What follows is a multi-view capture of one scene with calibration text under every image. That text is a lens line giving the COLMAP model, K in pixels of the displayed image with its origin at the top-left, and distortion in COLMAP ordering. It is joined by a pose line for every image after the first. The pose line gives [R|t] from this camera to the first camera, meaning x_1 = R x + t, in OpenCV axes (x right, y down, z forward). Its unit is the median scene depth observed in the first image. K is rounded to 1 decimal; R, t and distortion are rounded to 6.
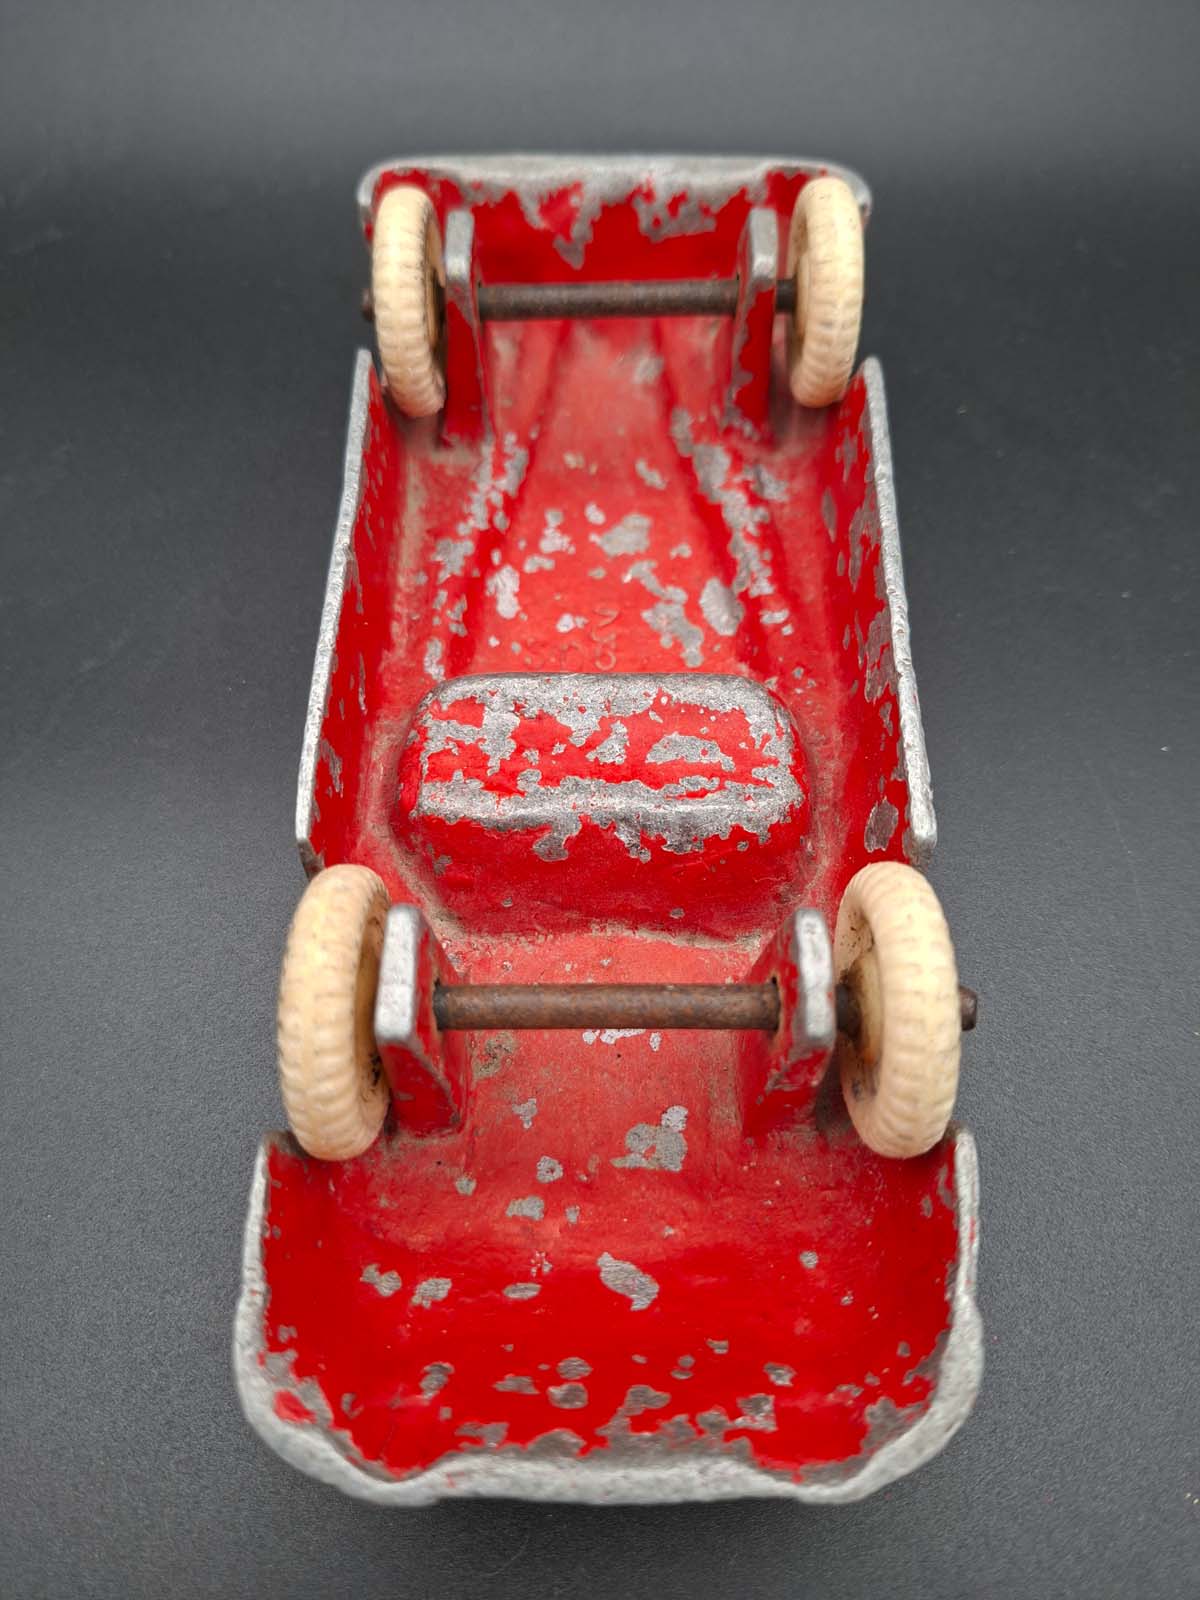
lens RADIAL K [[1153.0, 0, 594.0], [0, 1153.0, 800.5], [0, 0, 1]] dist [0.004558, 0.000532]
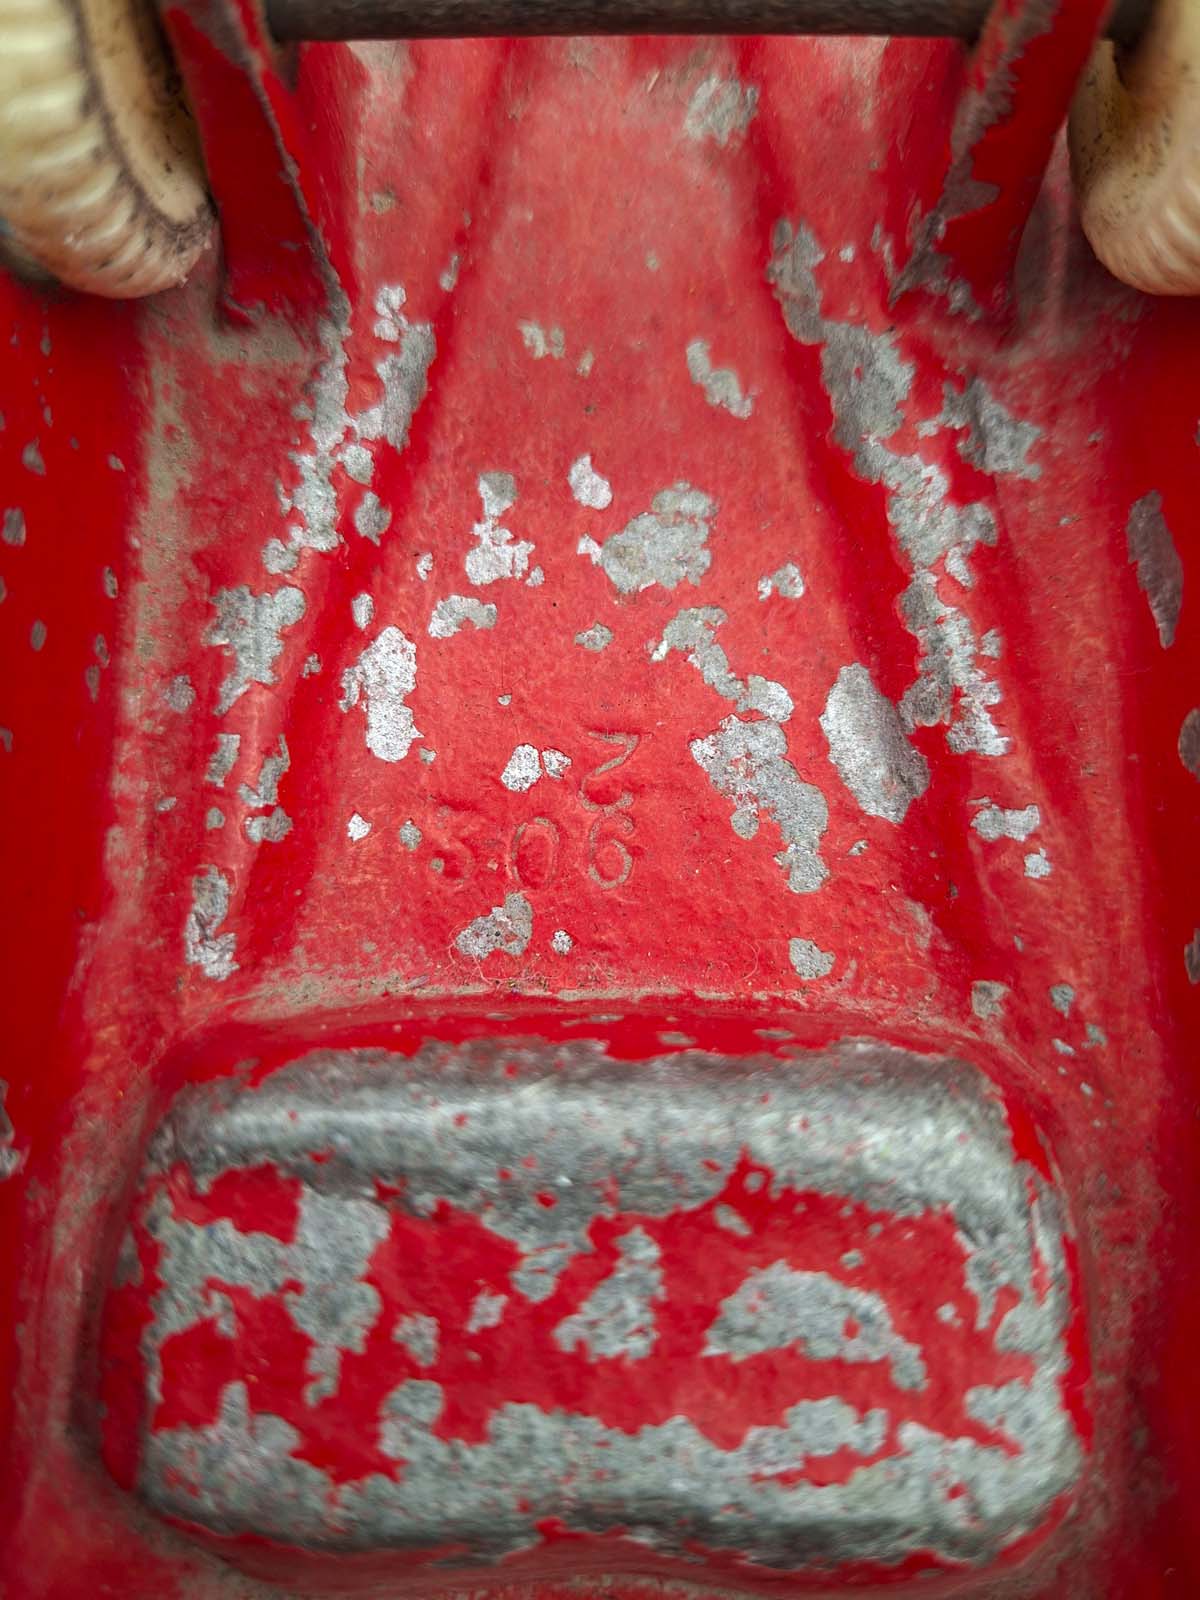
lens RADIAL K [[1222.7, 0, 600.0], [0, 1222.7, 800.0], [0, 0, 1]] dist [0.051698, -0.263141]
pose [[0.999952, 0.009379, 0.002709, 0.004870], [-0.009760, 0.954180, 0.299074, -0.283610], [0.000220, -0.299086, 0.954226, 0.537978]]
